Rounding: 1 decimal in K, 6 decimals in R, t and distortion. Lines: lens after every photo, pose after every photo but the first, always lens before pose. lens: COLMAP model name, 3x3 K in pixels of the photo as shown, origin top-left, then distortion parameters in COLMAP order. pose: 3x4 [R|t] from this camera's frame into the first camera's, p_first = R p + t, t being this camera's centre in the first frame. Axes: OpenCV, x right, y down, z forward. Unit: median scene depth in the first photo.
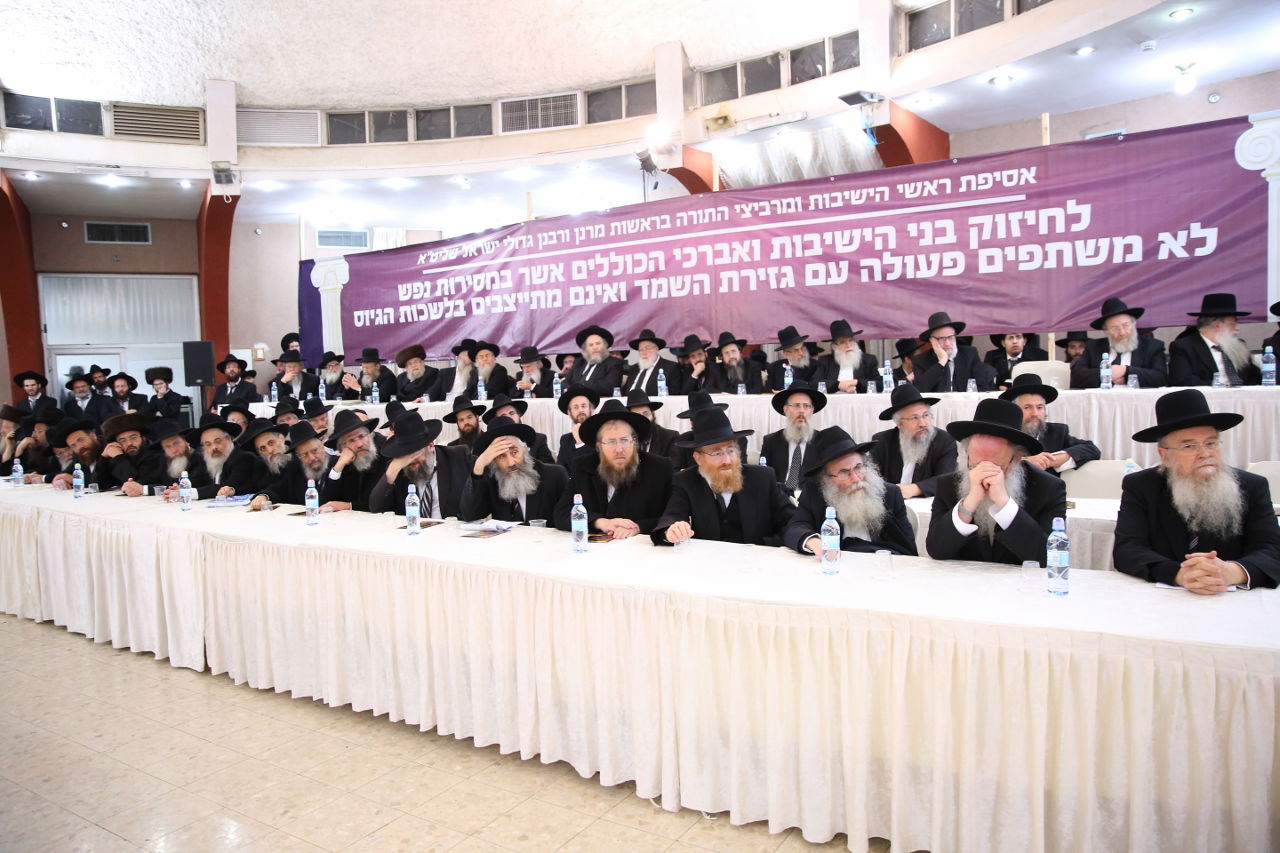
lens RADIAL K [[897.9, 0, 631.1], [0, 897.9, 436.1], [0, 0, 1]] dist [-0.098266, 0.073408]
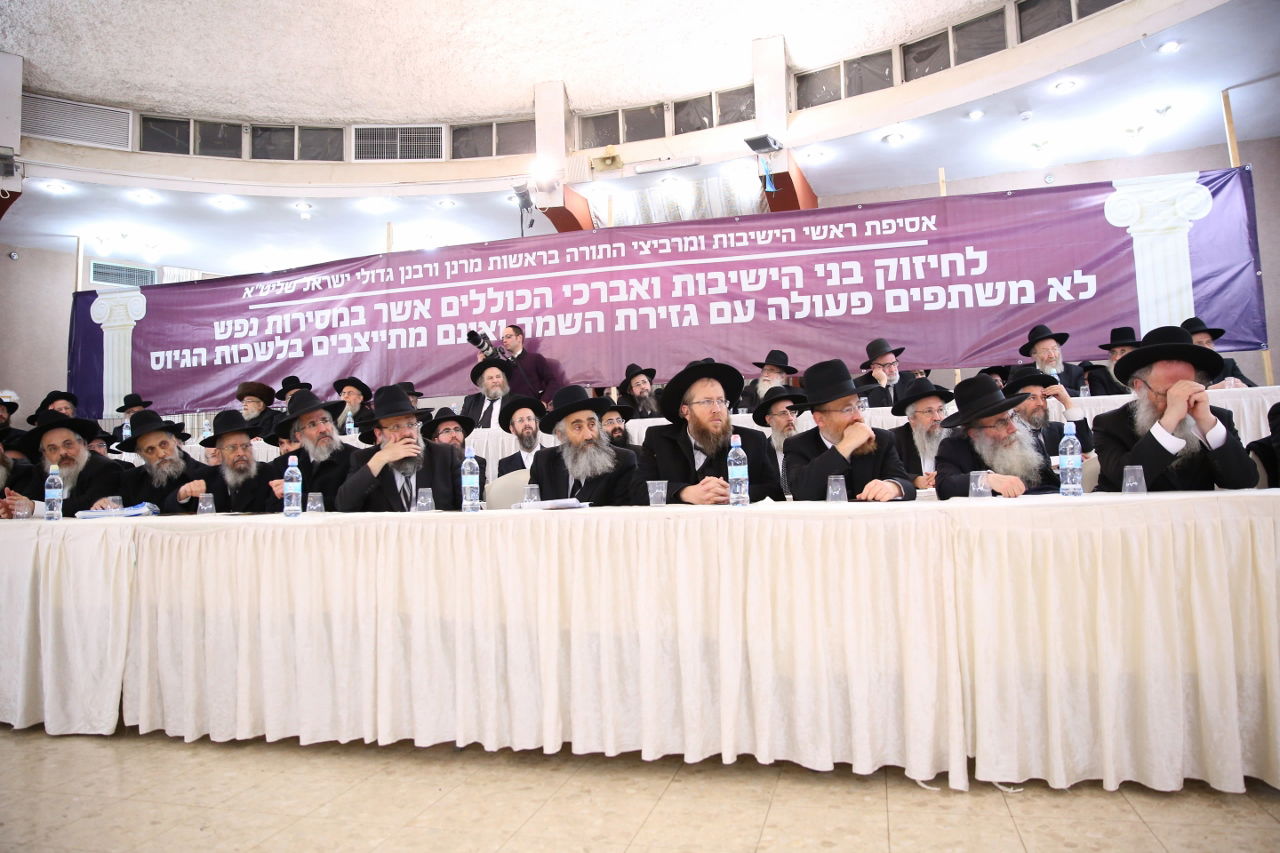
lens RADIAL K [[897.9, 0, 647.5], [0, 897.9, 430.9], [0, 0, 1]] dist [-0.098266, 0.073408]
pose [[0.949276, 0.021220, 0.313729, -0.160600], [0.021217, 0.991124, -0.131238, 0.068593], [-0.313729, 0.131237, 0.940399, 0.104766]]
